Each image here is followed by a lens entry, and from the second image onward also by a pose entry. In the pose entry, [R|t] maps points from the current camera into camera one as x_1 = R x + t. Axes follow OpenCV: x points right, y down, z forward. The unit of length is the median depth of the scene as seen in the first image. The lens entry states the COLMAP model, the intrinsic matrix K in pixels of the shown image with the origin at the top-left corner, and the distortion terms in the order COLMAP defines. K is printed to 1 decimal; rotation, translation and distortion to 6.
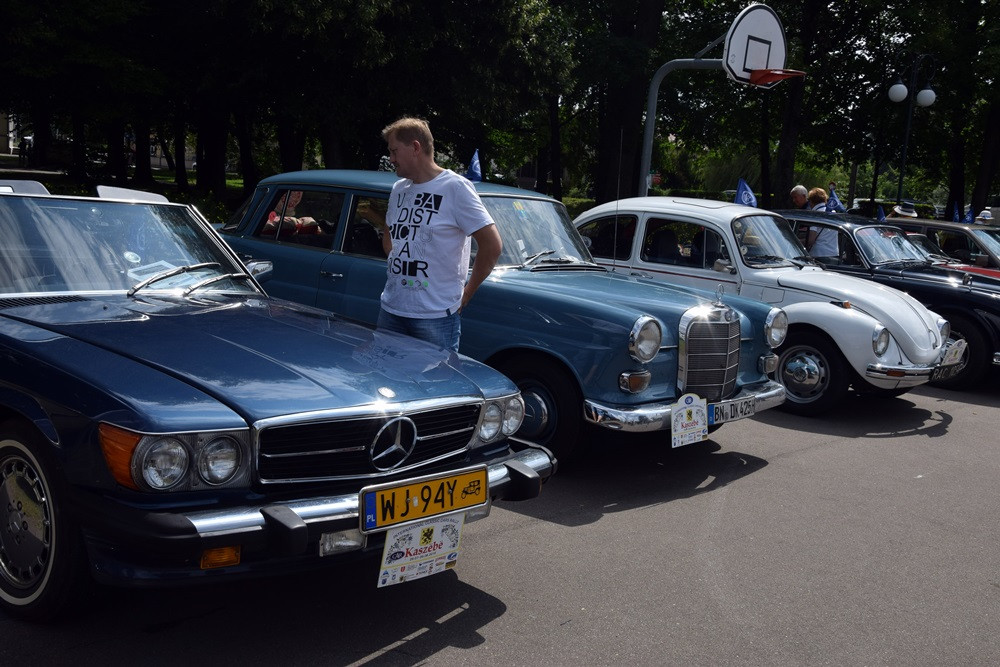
lens RADIAL K [[1065.7, 0, 500.0], [0, 1065.7, 333.5], [0, 0, 1]] dist [-0.013859, -0.006789]
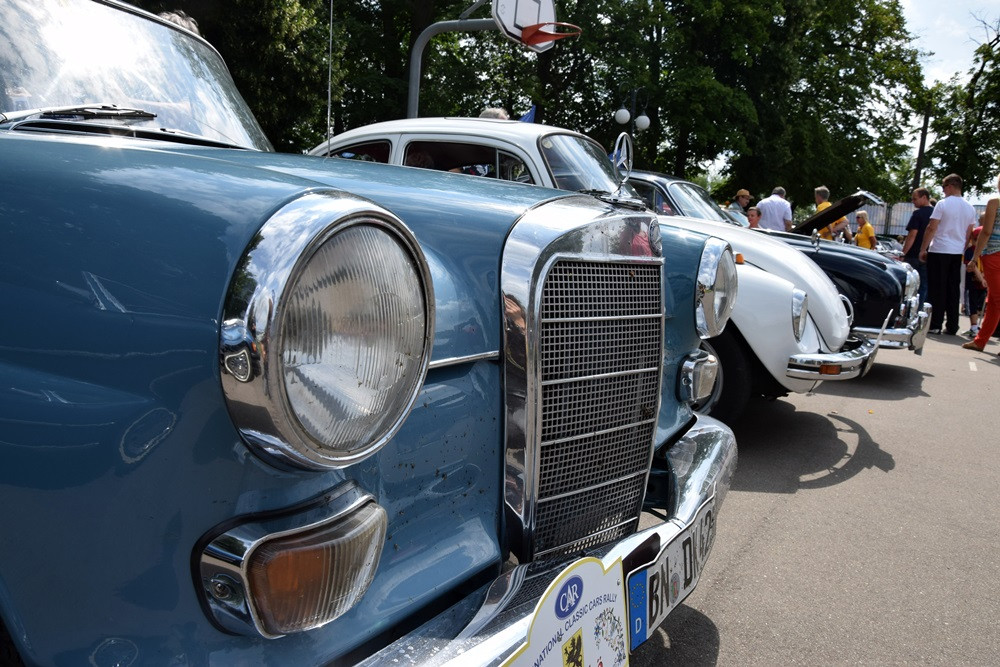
lens RADIAL K [[892.6, 0, 500.0], [0, 892.6, 333.5], [0, 0, 1]] dist [-0.156700, -0.005701]
pose [[0.974386, -0.048200, 0.219654, 0.119861], [0.046971, 0.998838, 0.010820, 0.005310], [-0.219921, -0.000226, 0.975518, 0.785594]]
